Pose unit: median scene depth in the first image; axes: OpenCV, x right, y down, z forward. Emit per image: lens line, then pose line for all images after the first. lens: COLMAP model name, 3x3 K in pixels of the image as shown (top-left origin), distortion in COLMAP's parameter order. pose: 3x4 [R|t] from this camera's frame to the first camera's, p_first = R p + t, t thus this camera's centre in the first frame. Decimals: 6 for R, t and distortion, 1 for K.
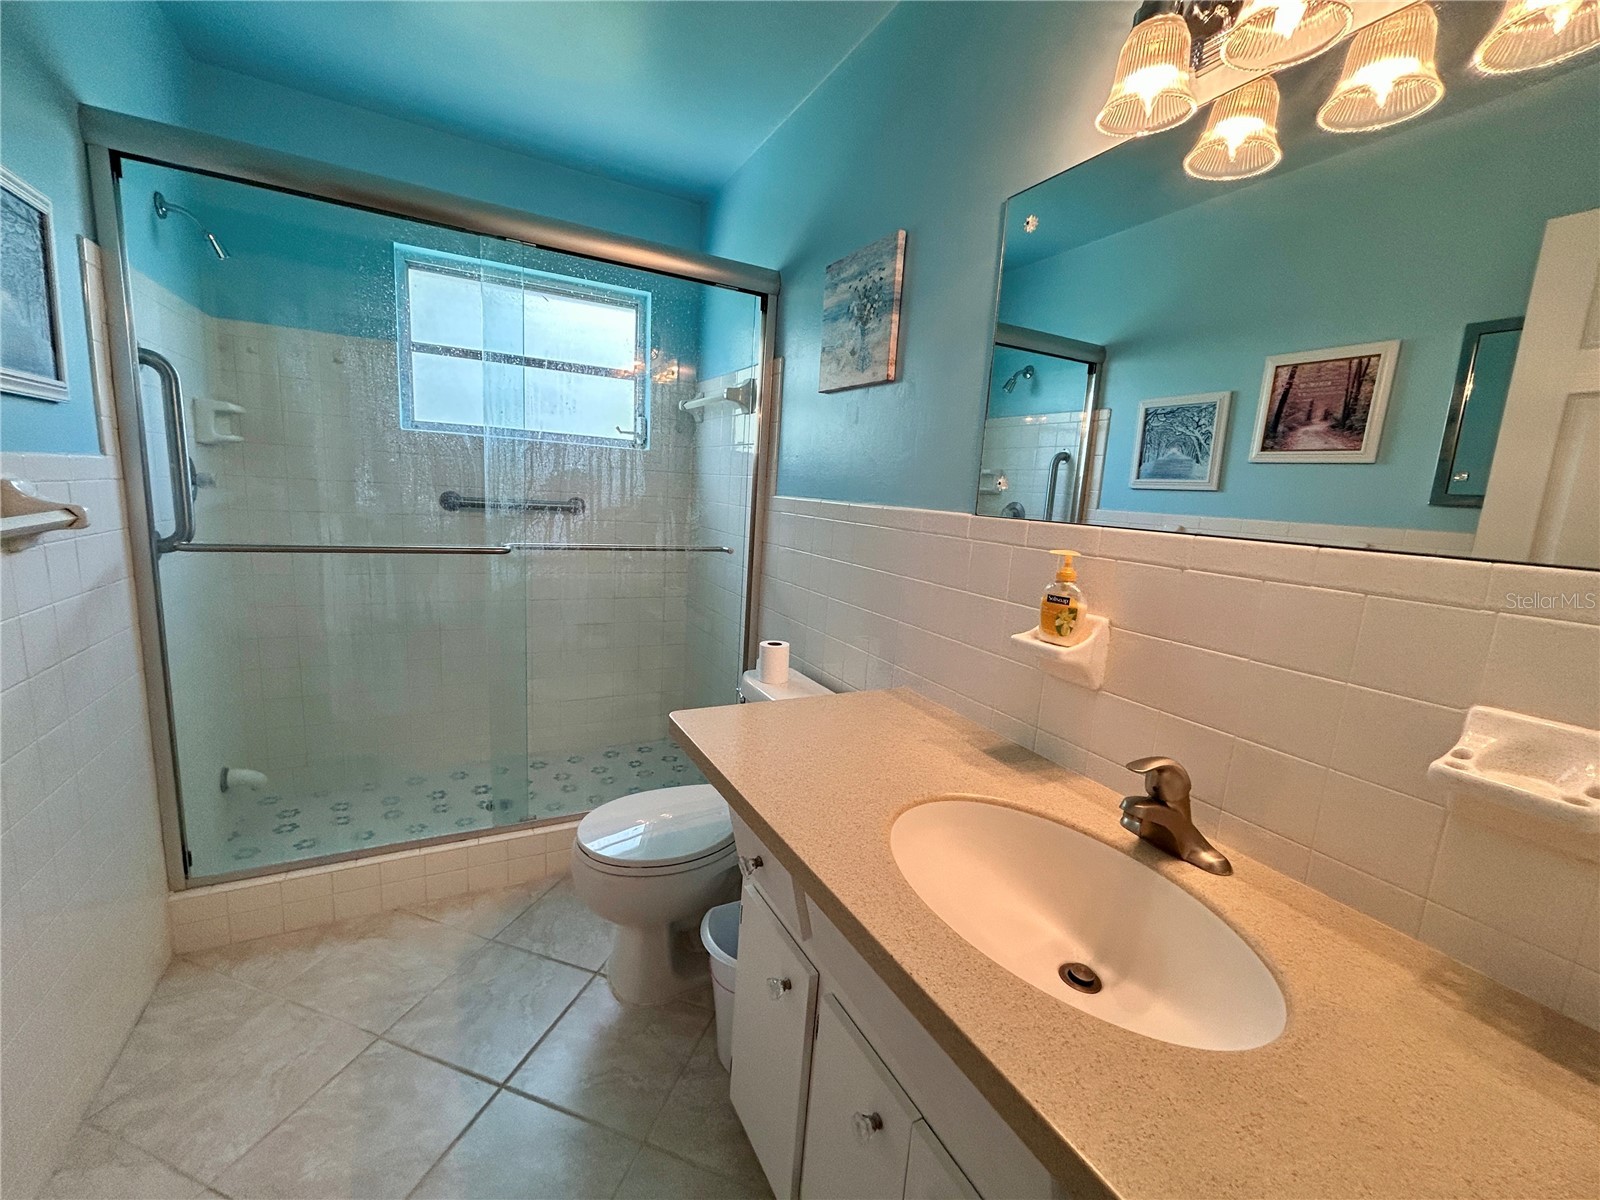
lens RADIAL K [[643.3, 0, 797.9], [0, 643.3, 596.4], [0, 0, 1]] dist [0.000439, 0.000717]
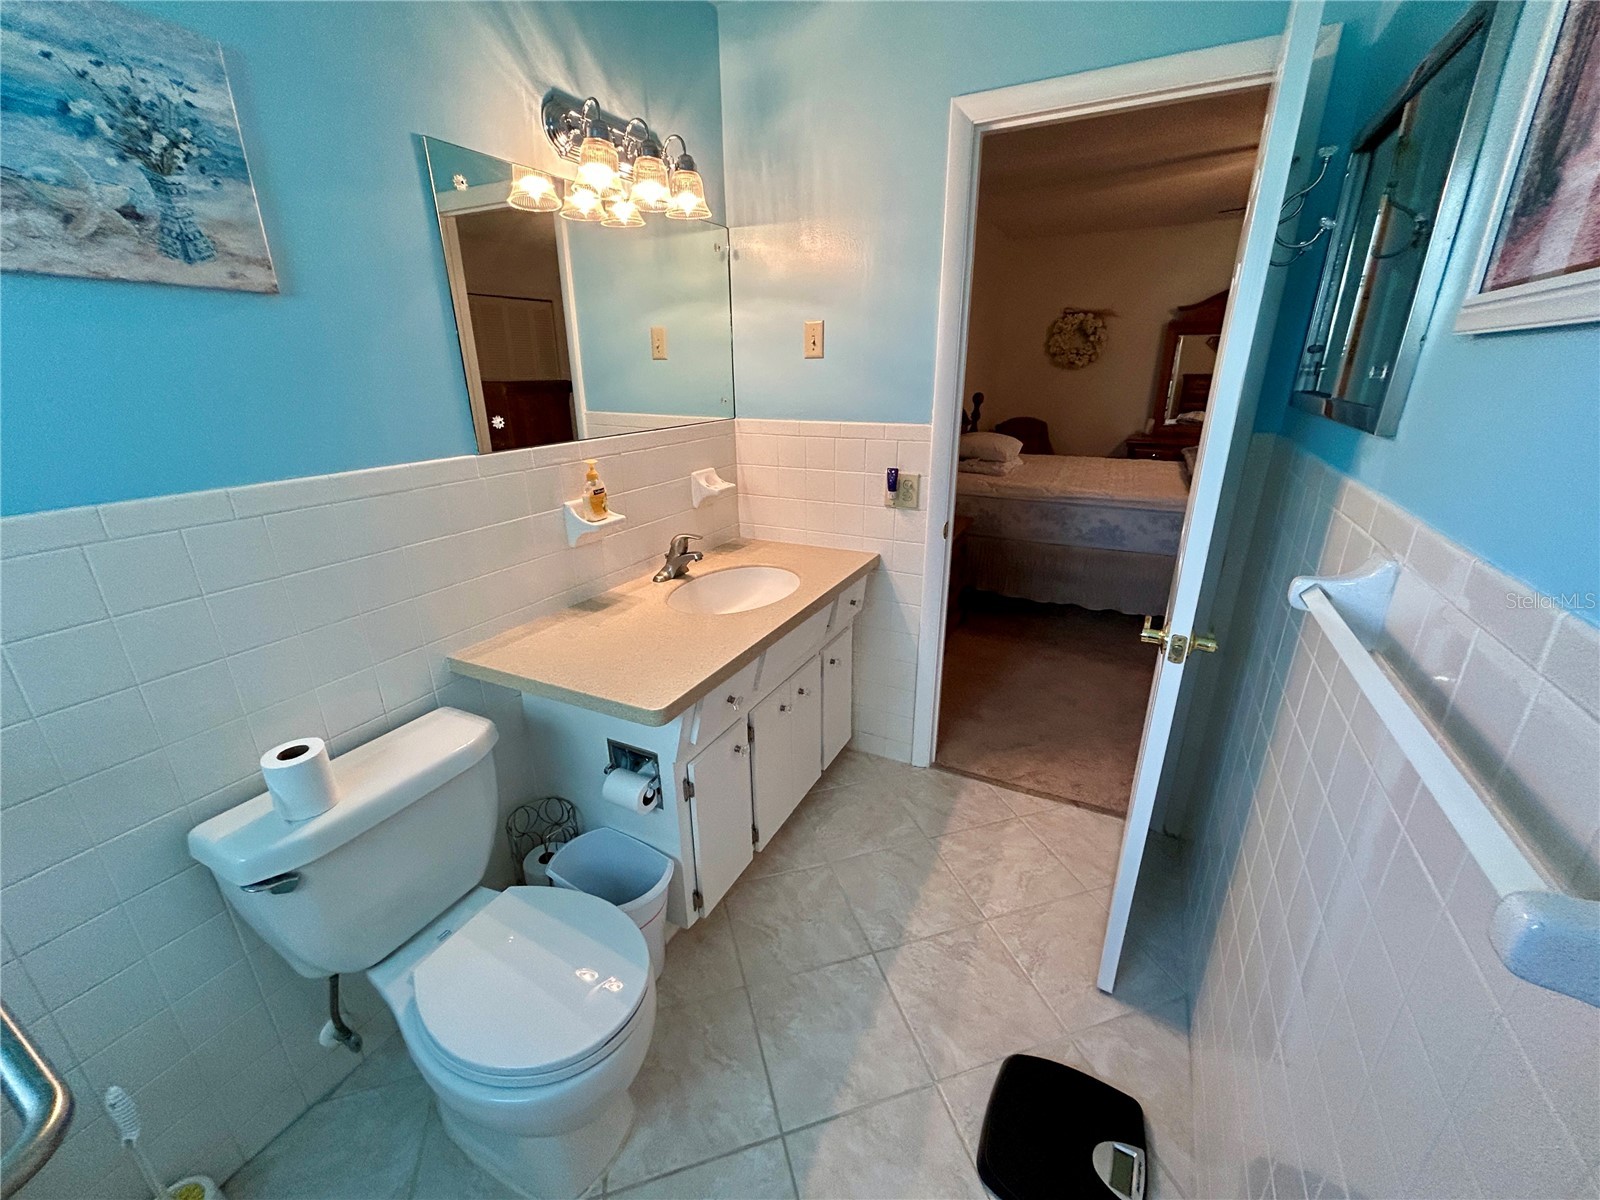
lens RADIAL K [[643.3, 0, 802.2], [0, 643.3, 593.4], [0, 0, 1]] dist [0.000439, 0.000717]
pose [[-0.559451, -0.336629, 0.757427, -0.765888], [0.107710, 0.876539, 0.469124, -0.307058], [-0.821835, 0.344035, -0.454123, 0.932123]]
